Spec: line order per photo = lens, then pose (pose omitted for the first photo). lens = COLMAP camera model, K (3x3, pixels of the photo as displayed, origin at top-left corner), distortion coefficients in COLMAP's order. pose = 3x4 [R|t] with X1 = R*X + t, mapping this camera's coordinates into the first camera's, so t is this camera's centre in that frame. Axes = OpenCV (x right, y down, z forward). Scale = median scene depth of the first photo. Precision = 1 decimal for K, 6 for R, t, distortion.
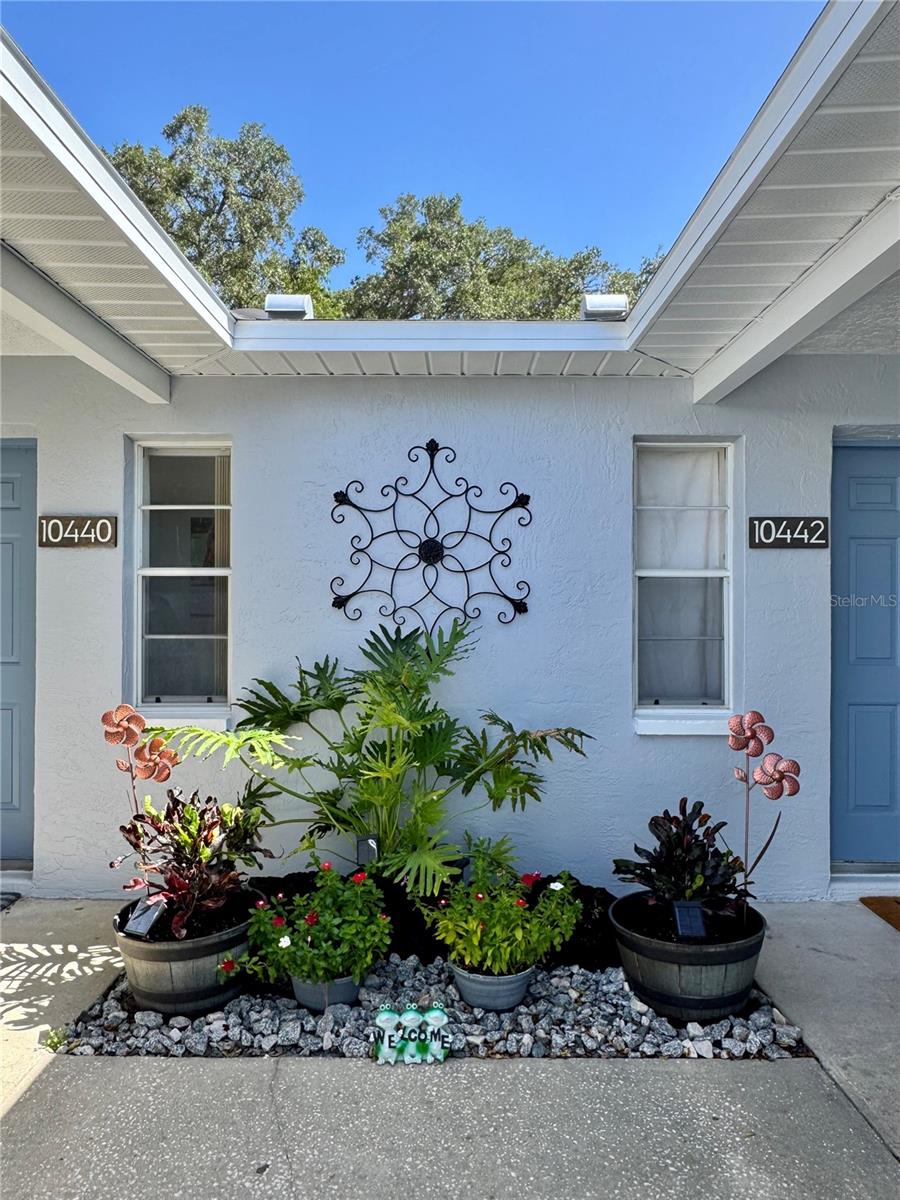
lens RADIAL K [[771.4, 0, 446.4], [0, 771.4, 600.5], [0, 0, 1]] dist [-0.002173, 0.000913]
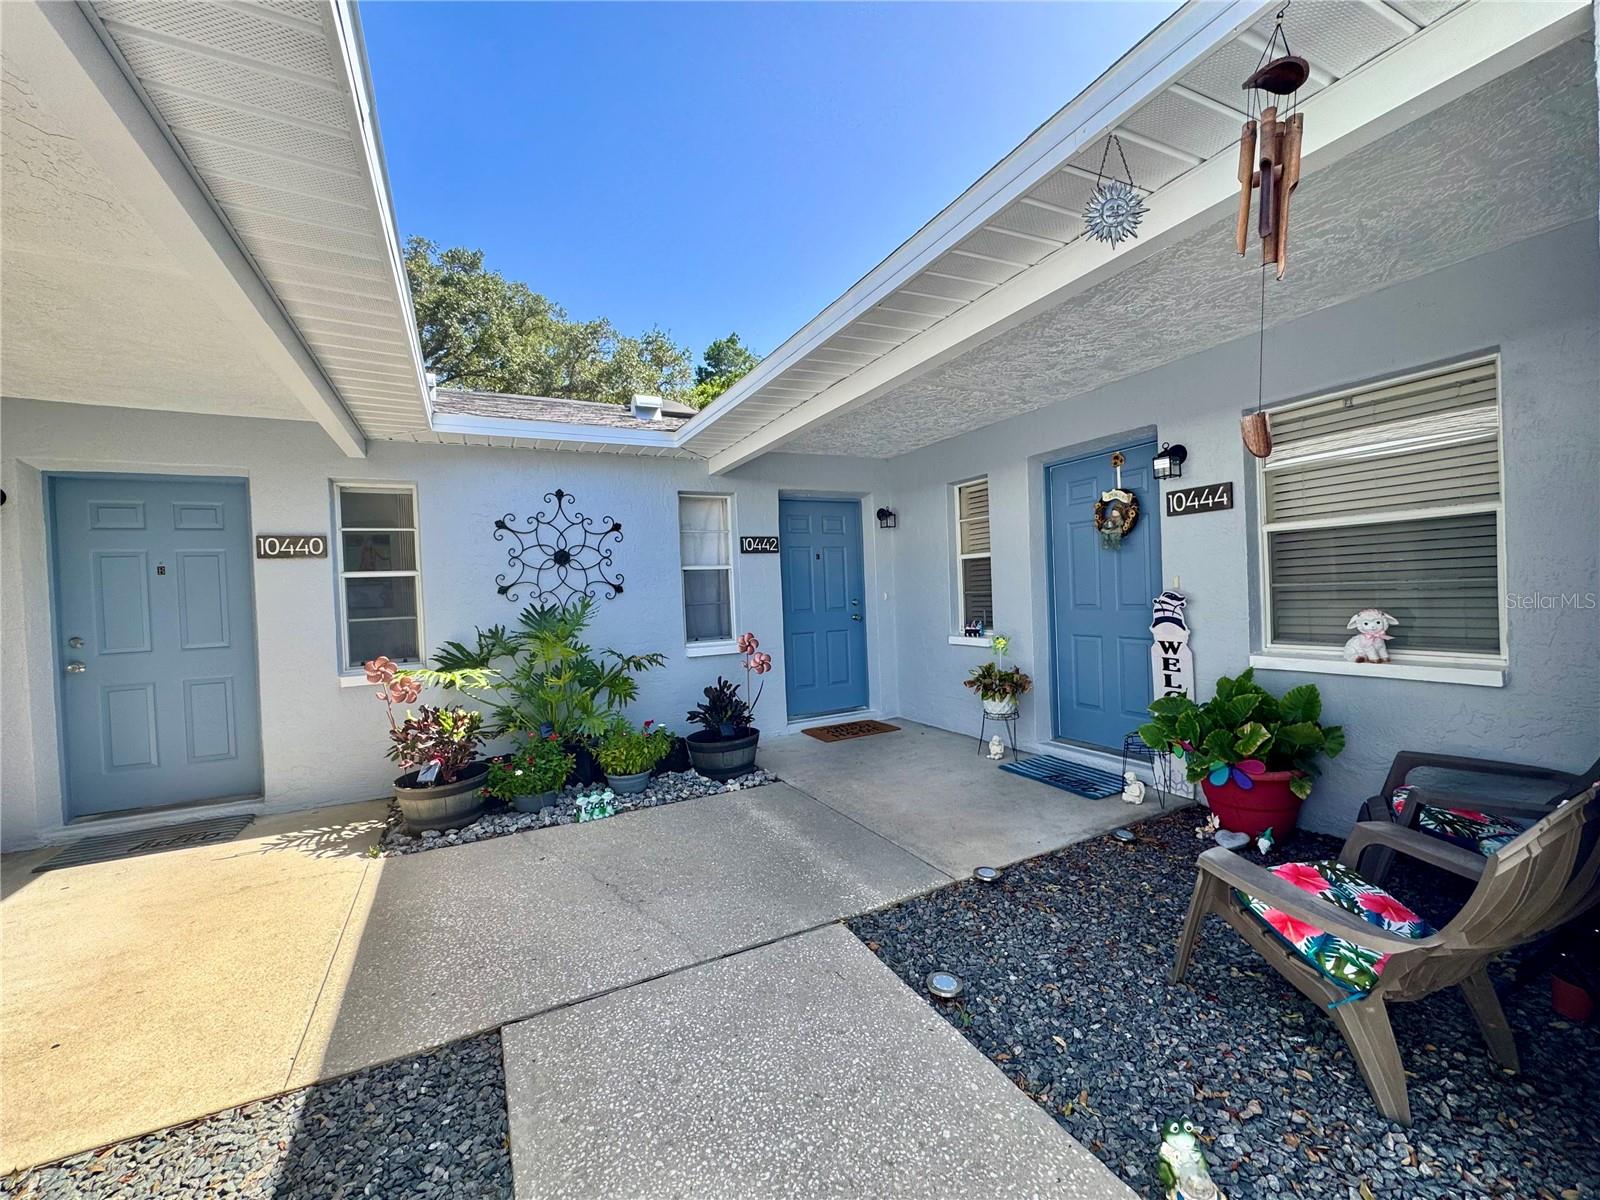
lens RADIAL K [[636.6, 0, 800.2], [0, 636.6, 601.9], [0, 0, 1]] dist [-0.009321, 0.001856]
pose [[0.883442, -0.046528, 0.466225, -0.208678], [0.043208, 0.998907, 0.017813, 0.029063], [-0.466545, 0.004408, 0.884487, -0.438773]]
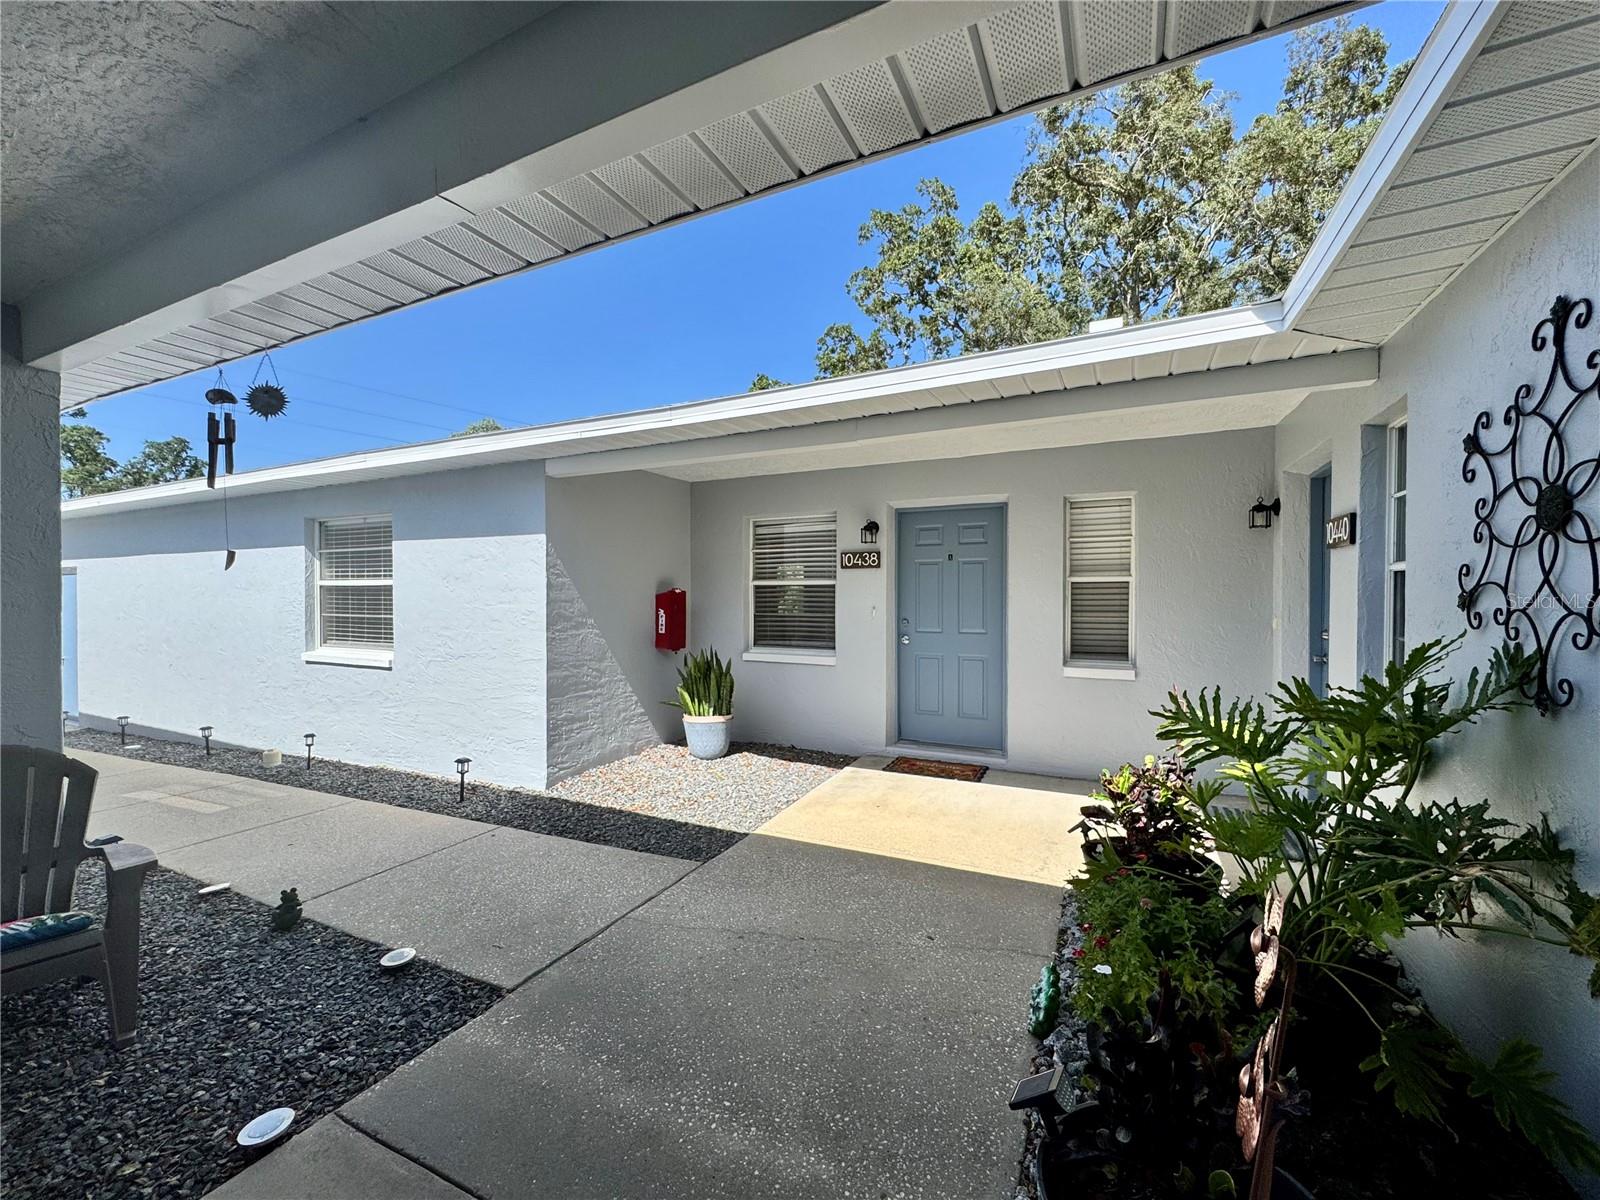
lens RADIAL K [[636.6, 0, 801.8], [0, 636.6, 604.6], [0, 0, 1]] dist [-0.009321, 0.001856]
pose [[-0.425676, 0.008513, -0.904836, 0.604121], [-0.000360, 0.999954, 0.009577, 0.000206], [0.904876, 0.004403, -0.425653, 0.715872]]
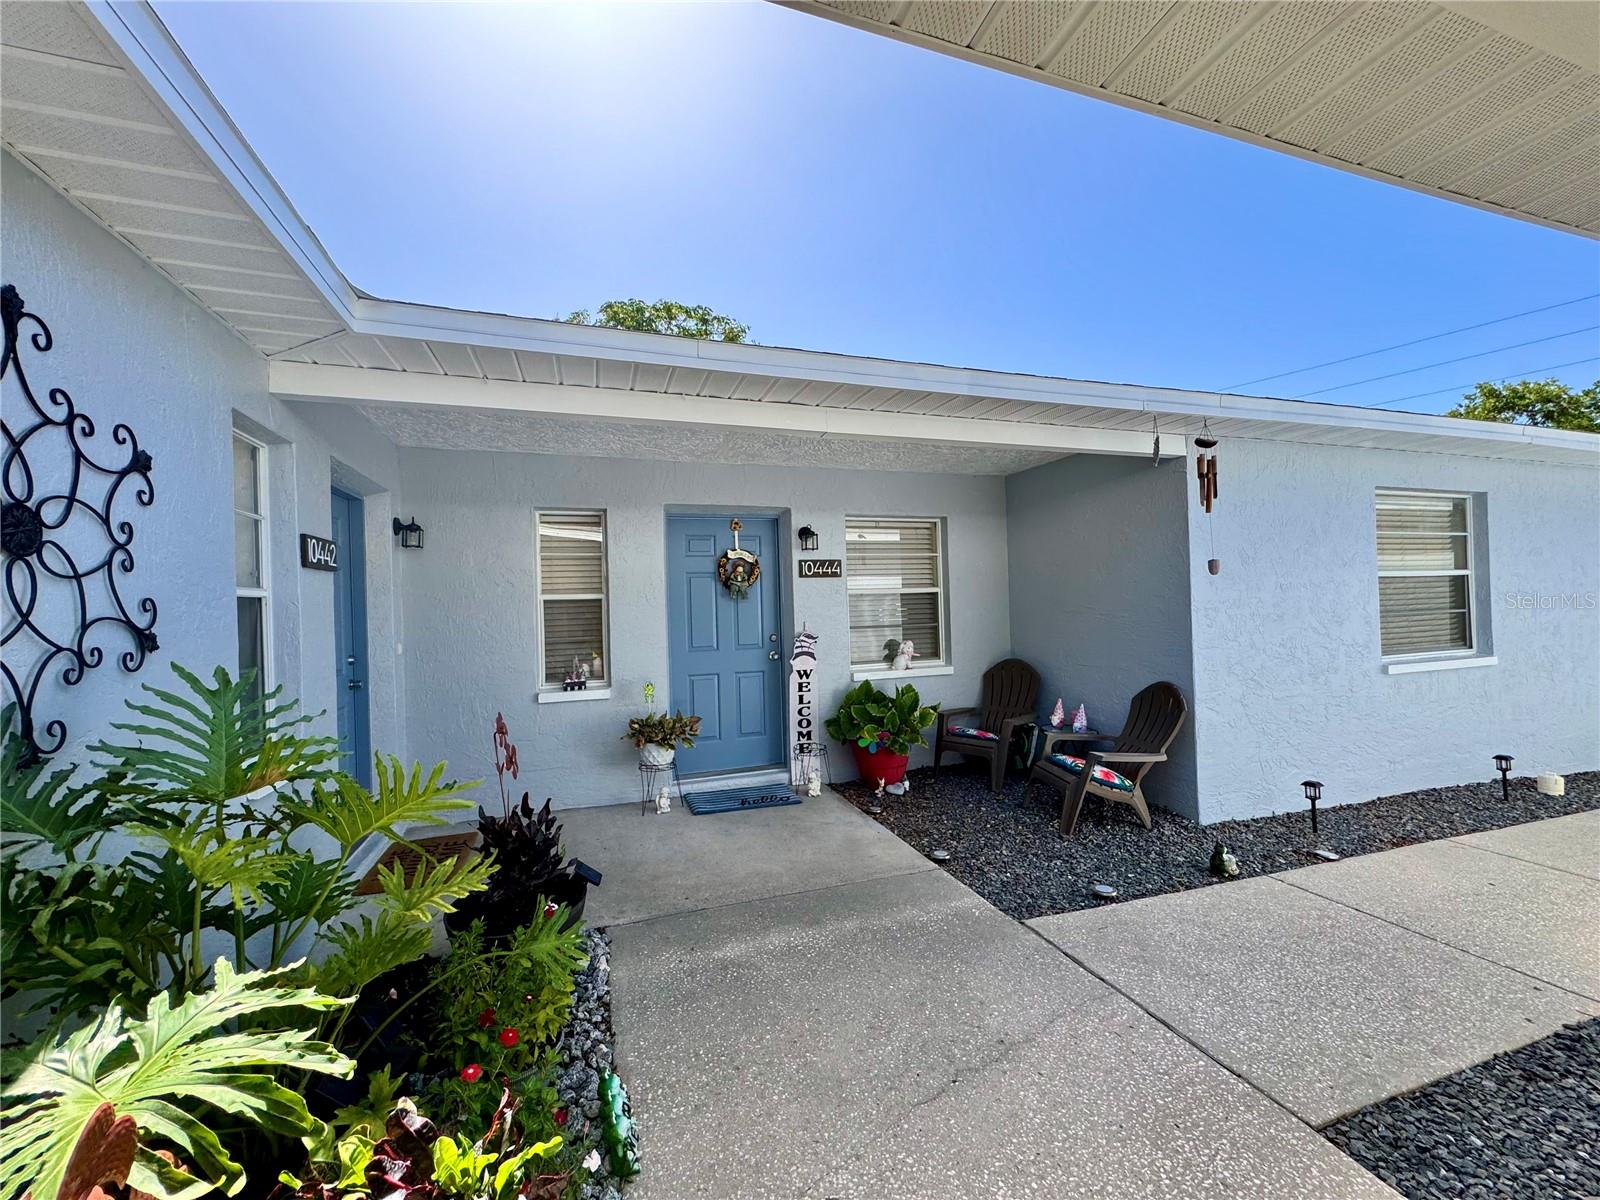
lens RADIAL K [[636.6, 0, 800.8], [0, 636.6, 598.2], [0, 0, 1]] dist [-0.009321, 0.001856]
pose [[-0.328803, 0.019107, 0.944205, -0.529703], [0.027398, 0.999567, -0.010686, -0.005742], [-0.944001, 0.022356, -0.329184, 0.688625]]
